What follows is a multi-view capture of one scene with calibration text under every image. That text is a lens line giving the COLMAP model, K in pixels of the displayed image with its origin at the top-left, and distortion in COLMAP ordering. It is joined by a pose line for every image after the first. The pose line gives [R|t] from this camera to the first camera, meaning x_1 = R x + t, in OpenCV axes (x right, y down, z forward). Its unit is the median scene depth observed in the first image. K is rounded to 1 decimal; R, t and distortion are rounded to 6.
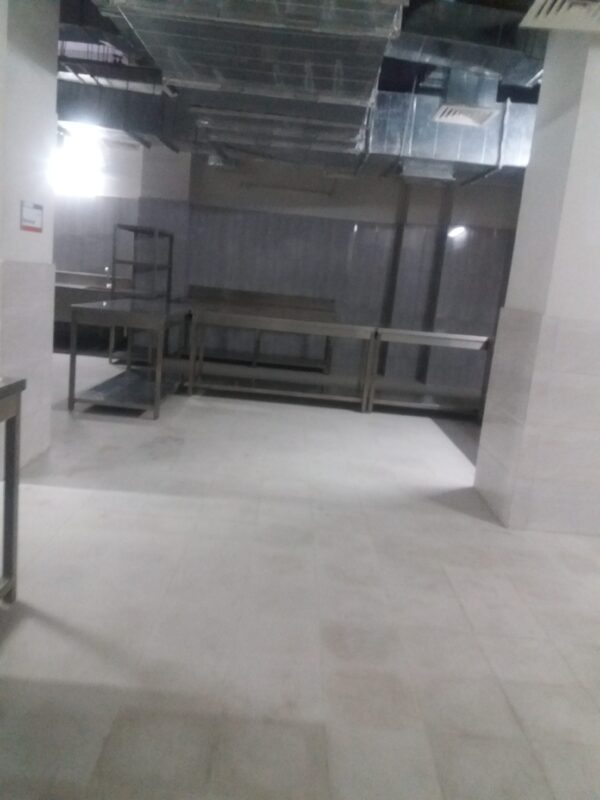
lens RADIAL K [[657.4, 0, 324.7], [0, 657.4, 414.3], [0, 0, 1]] dist [0.077830, -0.143309]
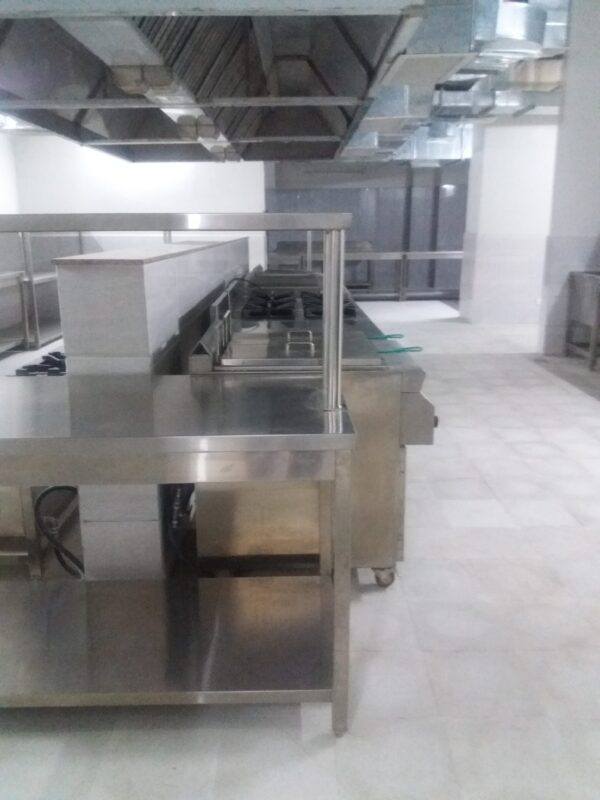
lens RADIAL K [[657.4, 0, 300.2], [0, 657.4, 403.6], [0, 0, 1]] dist [0.077830, -0.143309]
pose [[0.992851, -0.101131, -0.063405, -0.116829], [0.105263, 0.992277, 0.065616, 0.116664], [0.056279, -0.071821, 0.995828, -0.753783]]
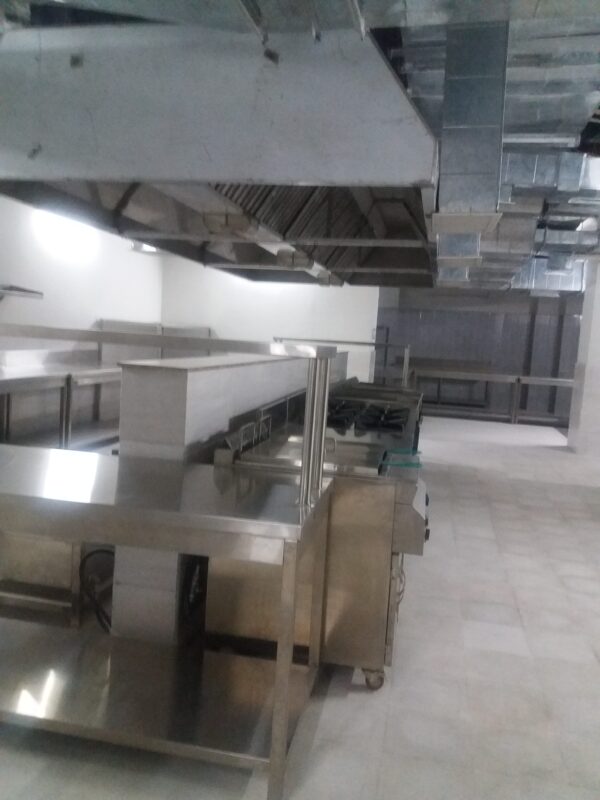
lens RADIAL K [[657.4, 0, 294.0], [0, 657.4, 404.0], [0, 0, 1]] dist [0.077830, -0.143309]
pose [[0.966167, -0.024709, -0.256730, -0.046317], [-0.002809, 0.994333, -0.106271, 0.122964], [0.257901, 0.103397, 0.960623, -0.790821]]
